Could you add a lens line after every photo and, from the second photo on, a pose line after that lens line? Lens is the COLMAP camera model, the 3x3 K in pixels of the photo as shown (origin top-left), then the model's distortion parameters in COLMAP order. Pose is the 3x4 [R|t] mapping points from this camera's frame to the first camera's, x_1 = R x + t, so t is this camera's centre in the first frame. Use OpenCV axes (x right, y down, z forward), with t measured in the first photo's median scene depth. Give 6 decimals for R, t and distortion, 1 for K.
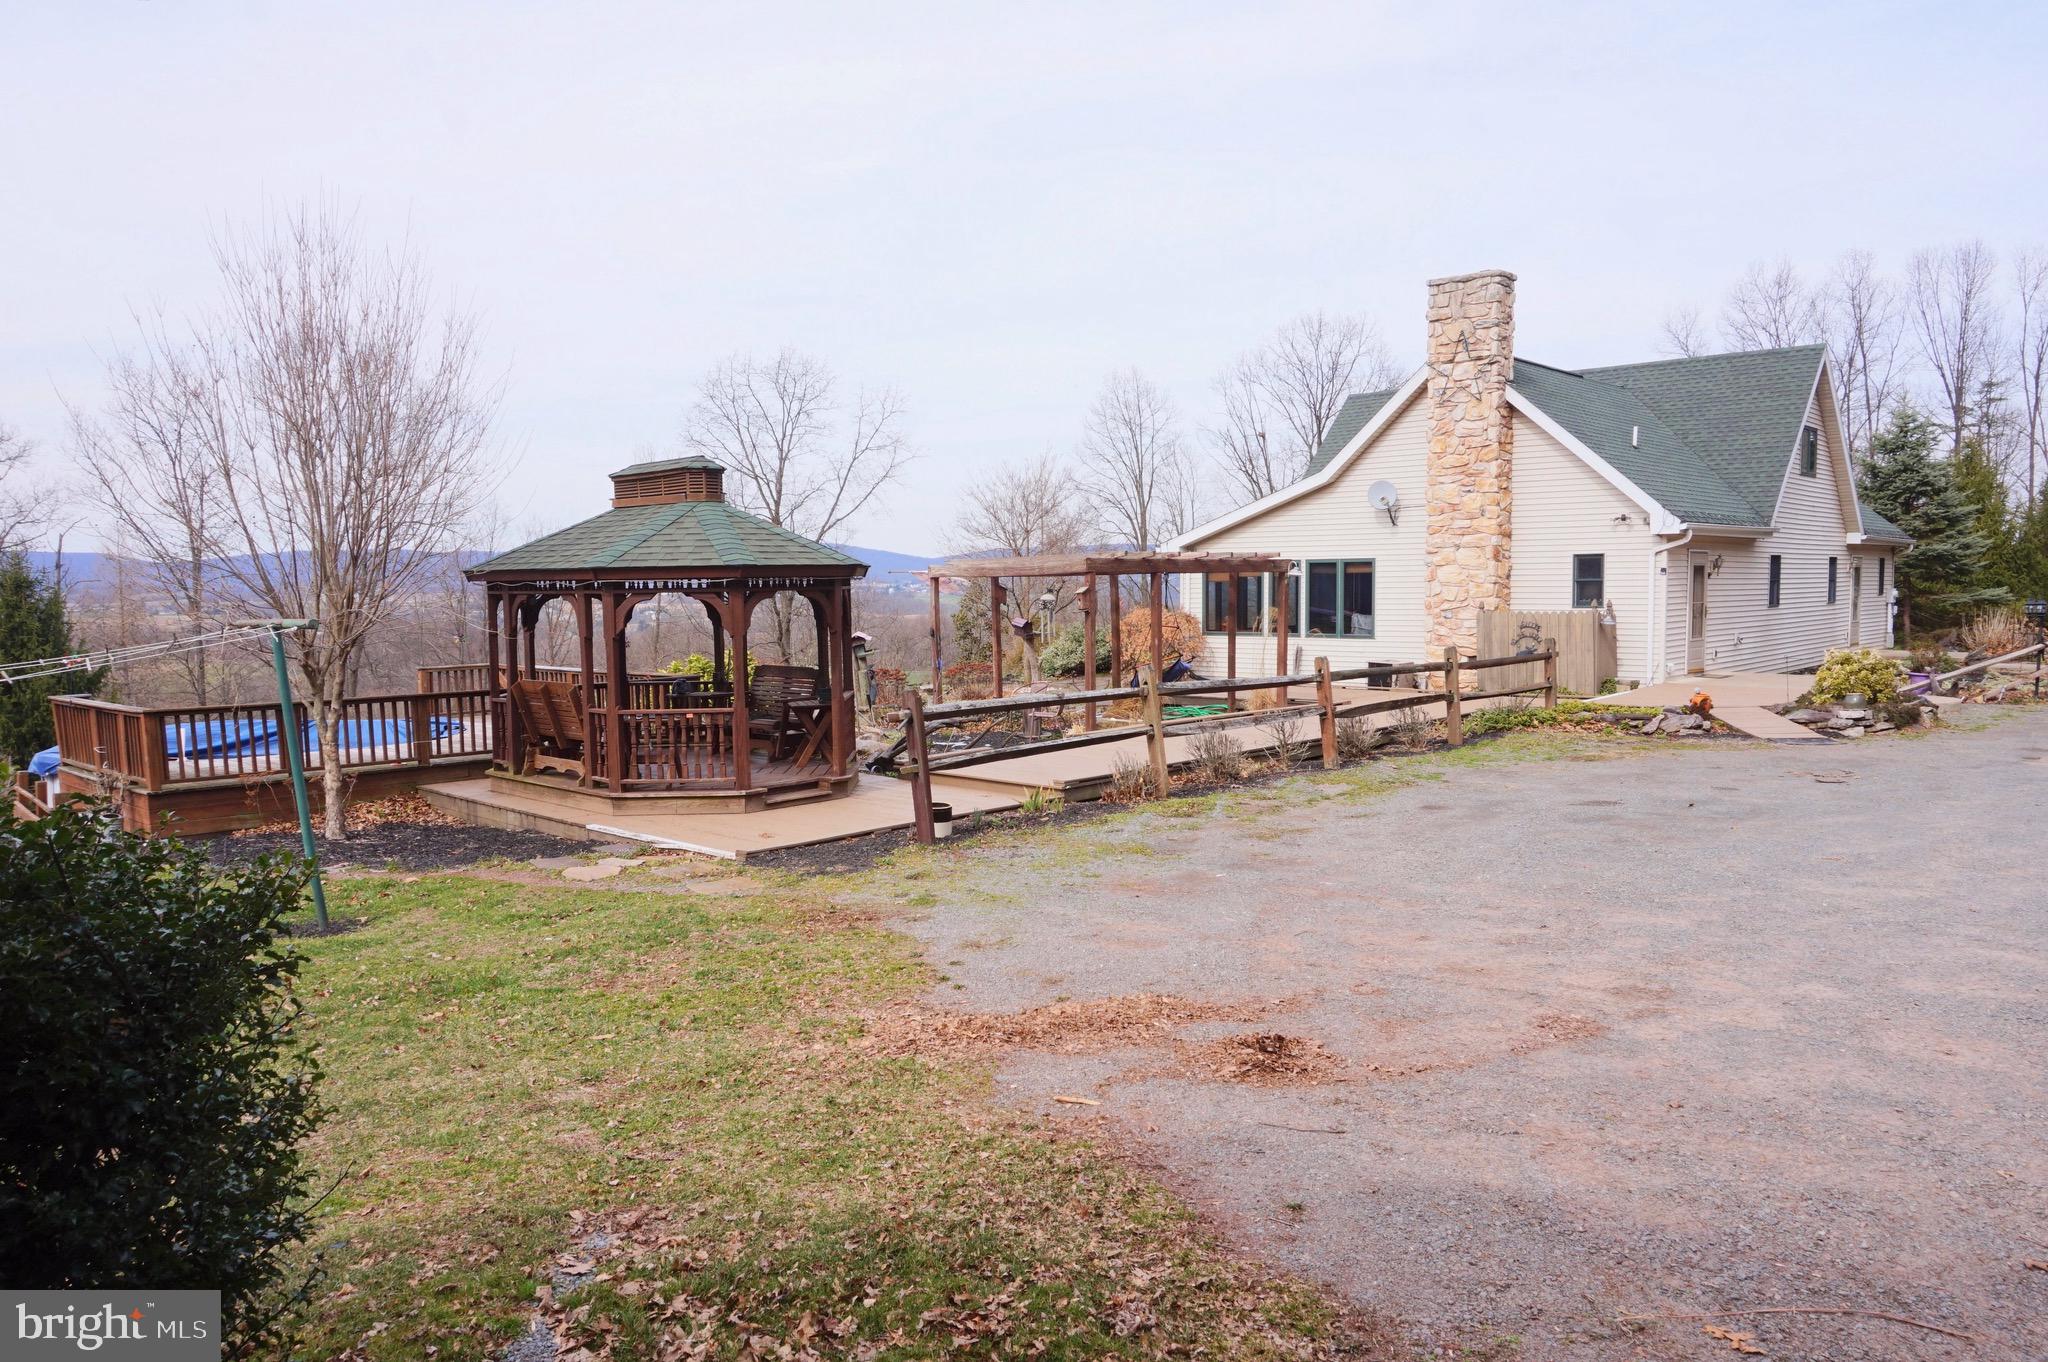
lens RADIAL K [[1370.6, 0, 1056.5], [0, 1370.6, 674.7], [0, 0, 1]] dist [-0.006974, 0.001619]
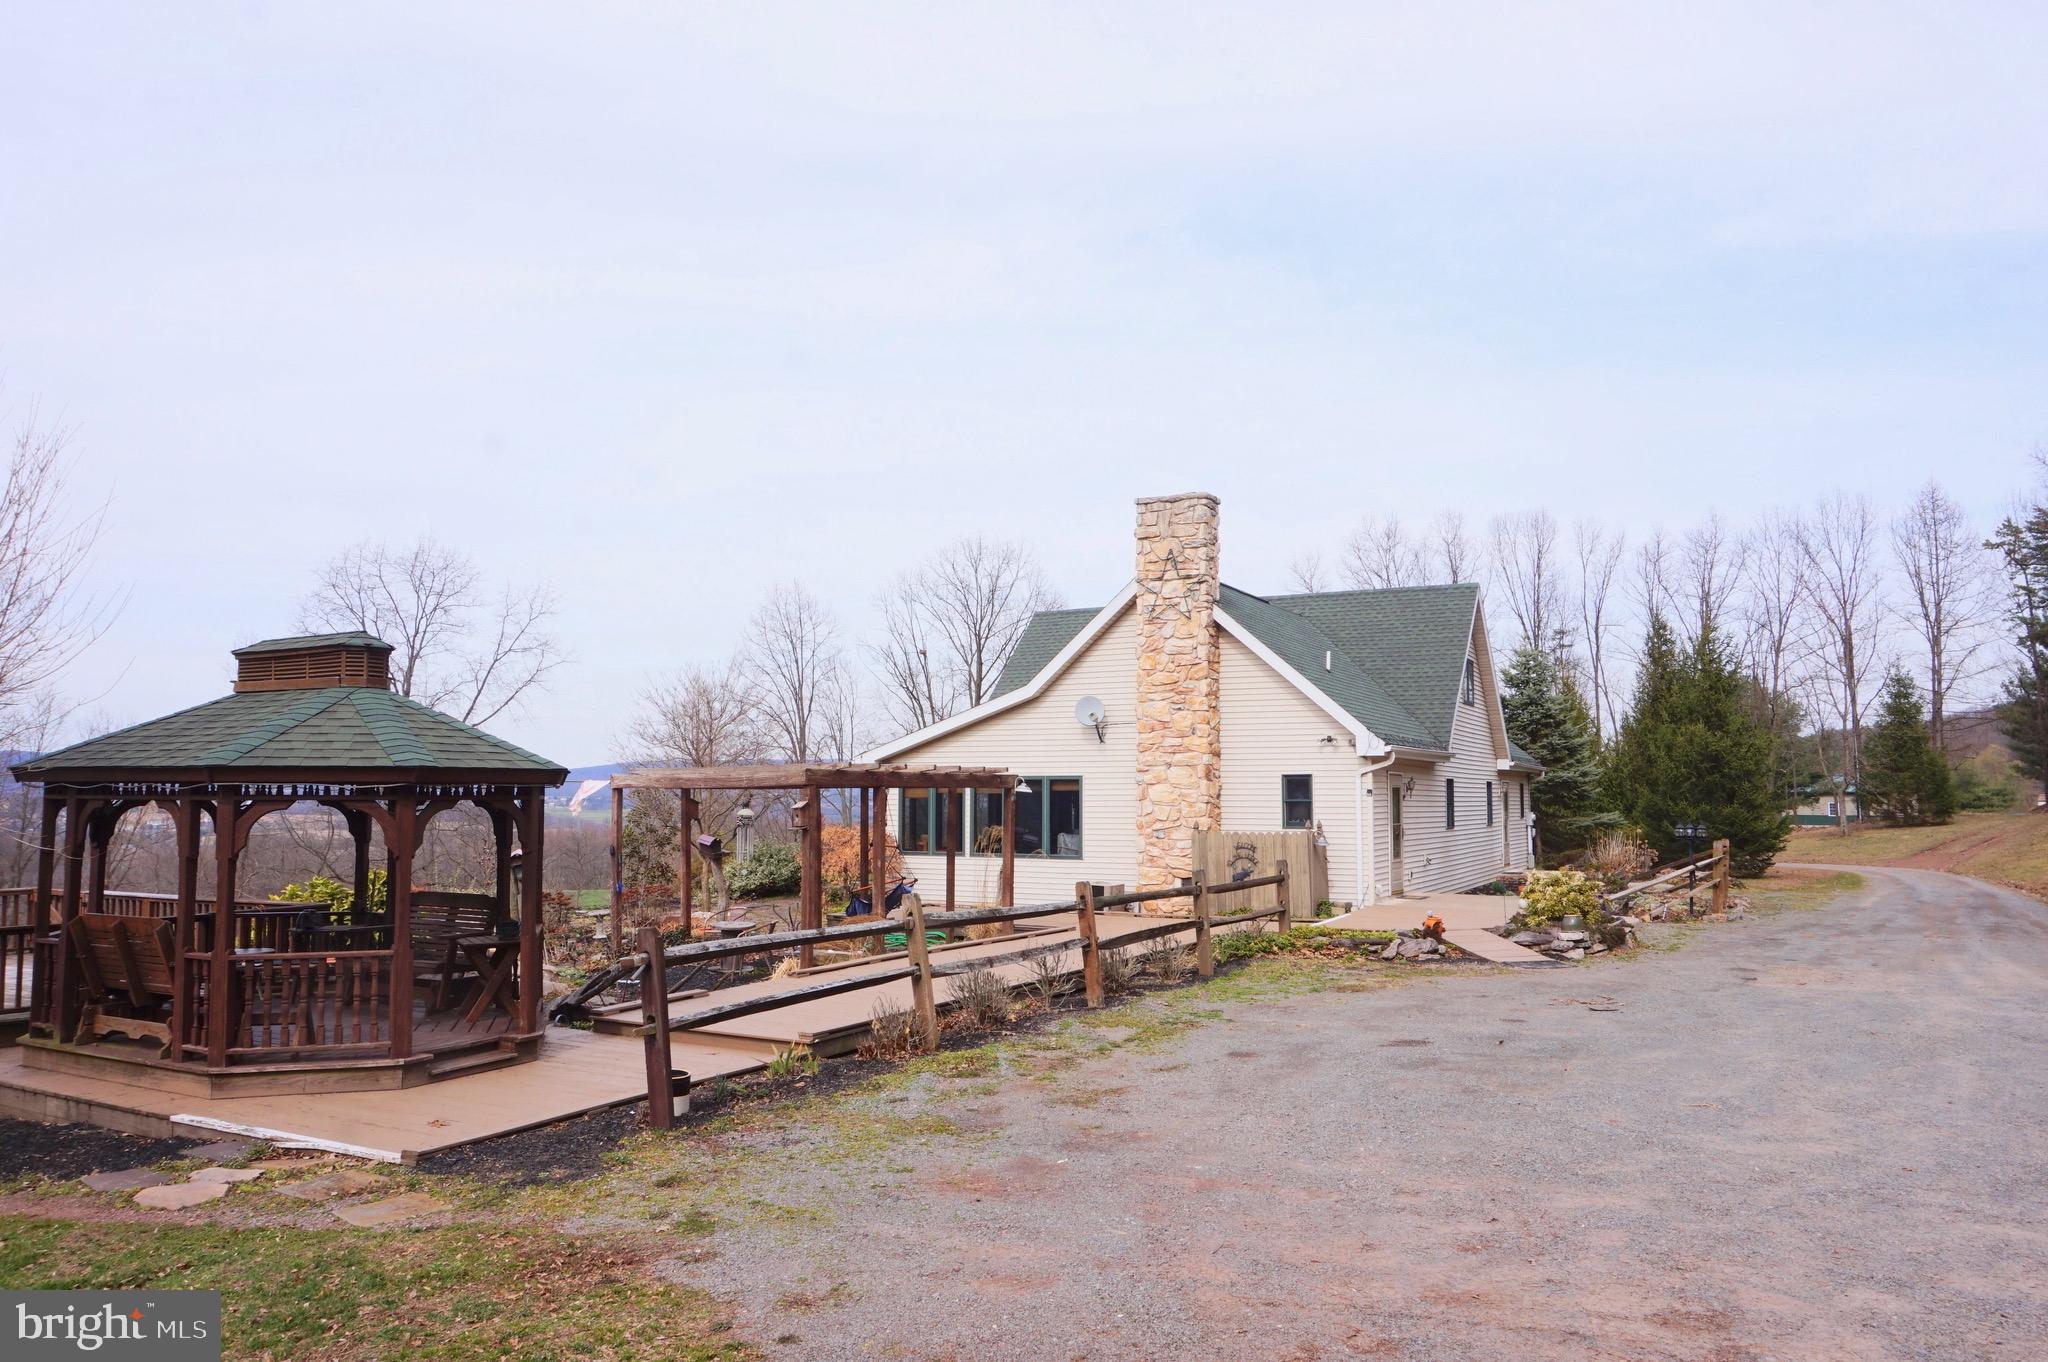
lens RADIAL K [[1370.4, 0, 1029.4], [0, 1370.4, 699.0], [0, 0, 1]] dist [-0.031057, 0.031252]
pose [[0.971028, 0.029956, 0.237083, -0.049009], [0.003653, 0.990135, -0.140066, -0.004649], [-0.238940, 0.136874, 0.961339, 0.102978]]
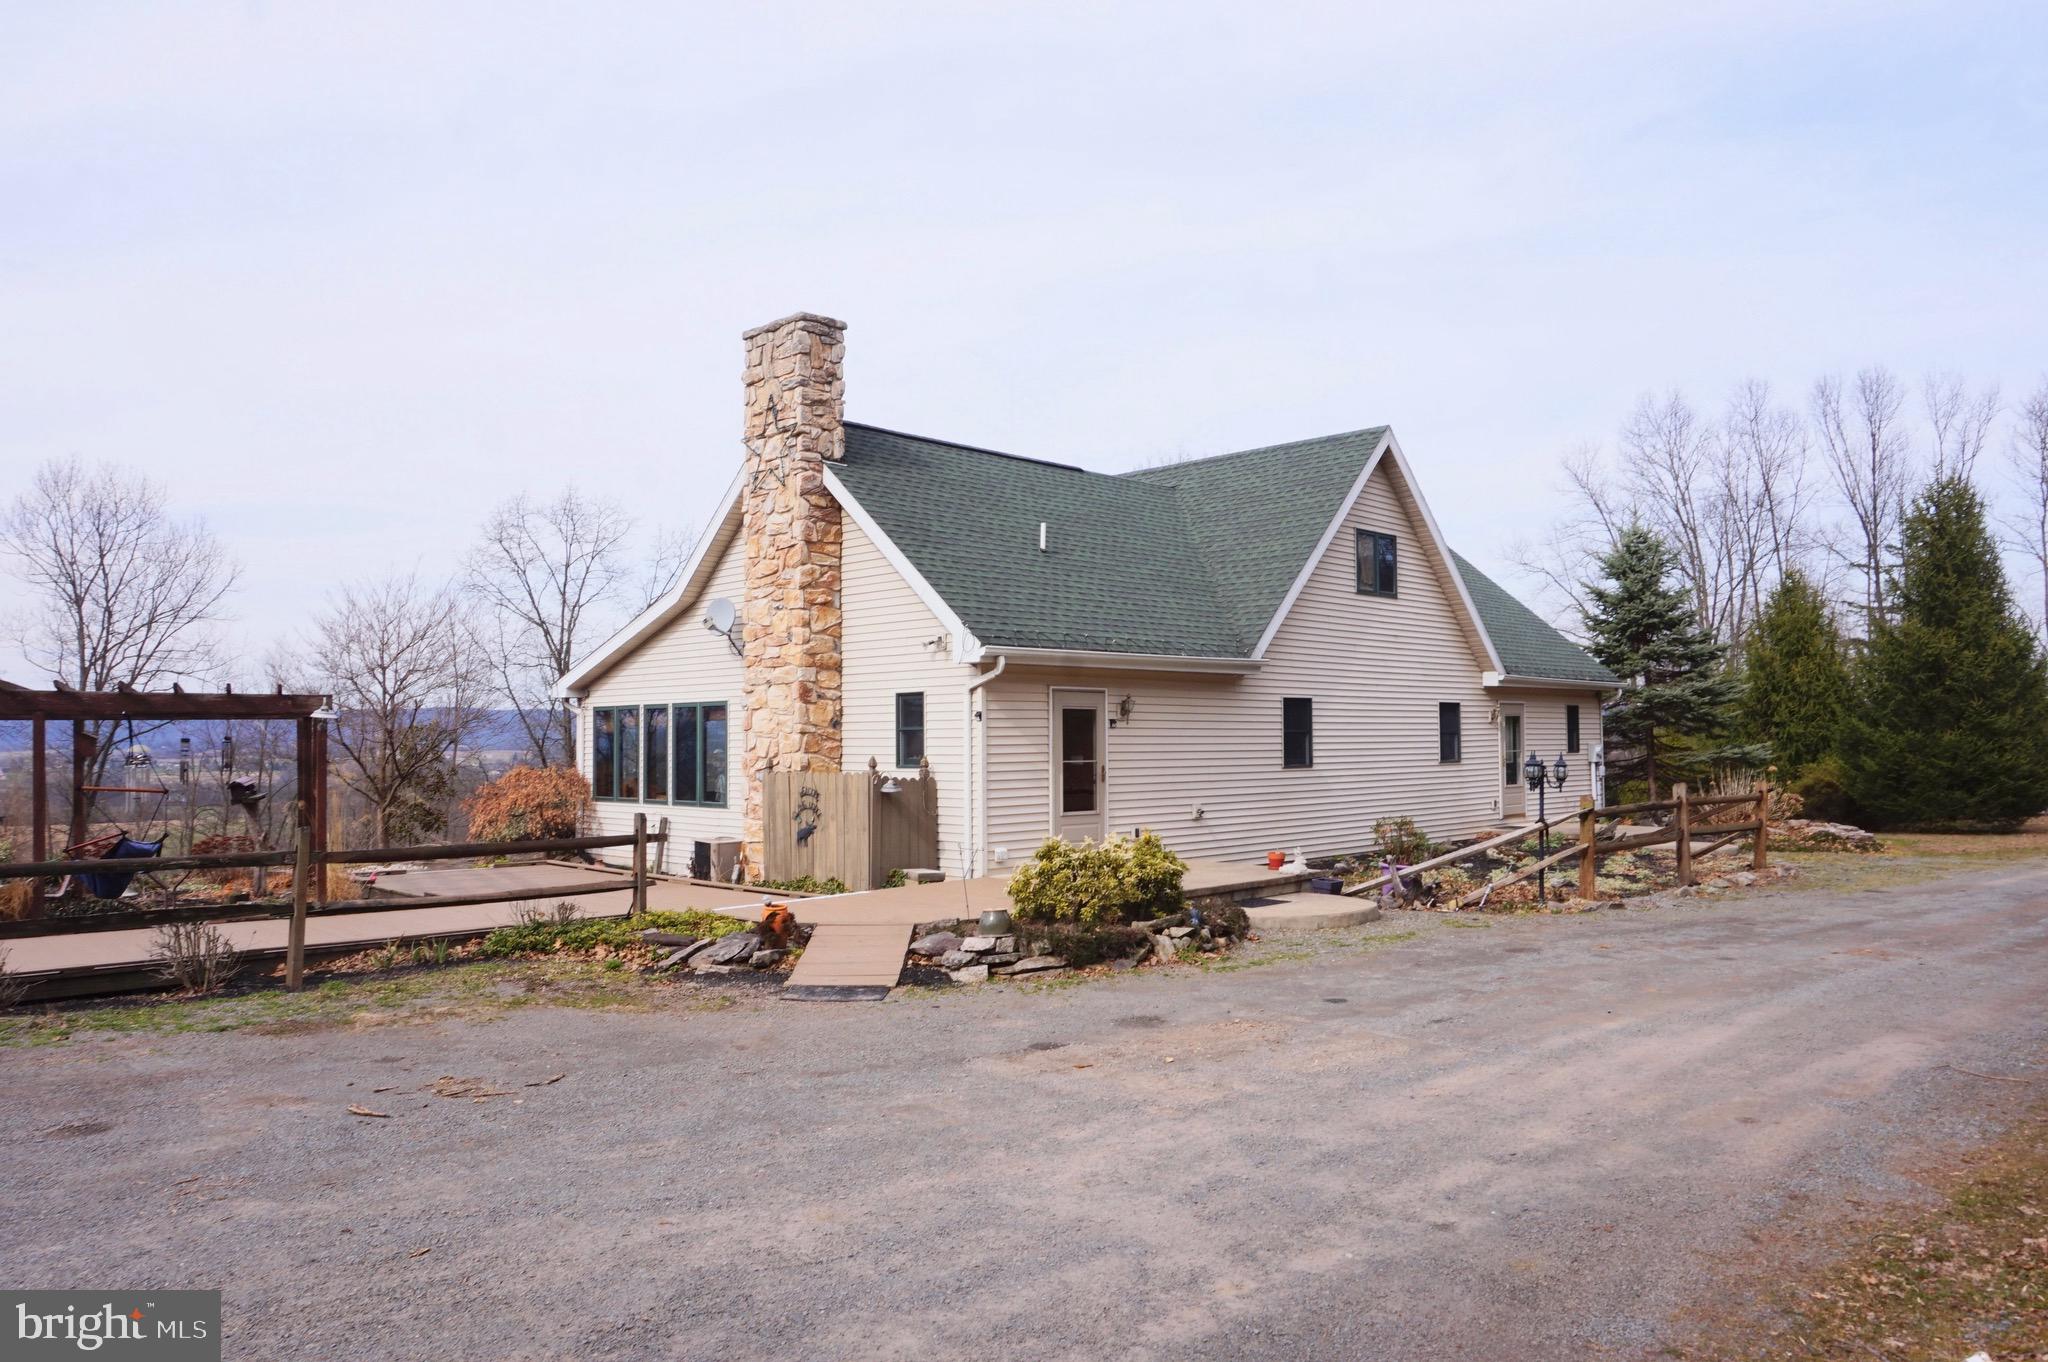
lens RADIAL K [[1370.4, 0, 1029.4], [0, 1370.4, 699.0], [0, 0, 1]] dist [-0.031057, 0.031252]
pose [[0.998689, 0.001040, -0.051170, 0.622181], [-0.005897, 0.995473, -0.094862, -0.021936], [0.050840, 0.095040, 0.994174, 0.371350]]
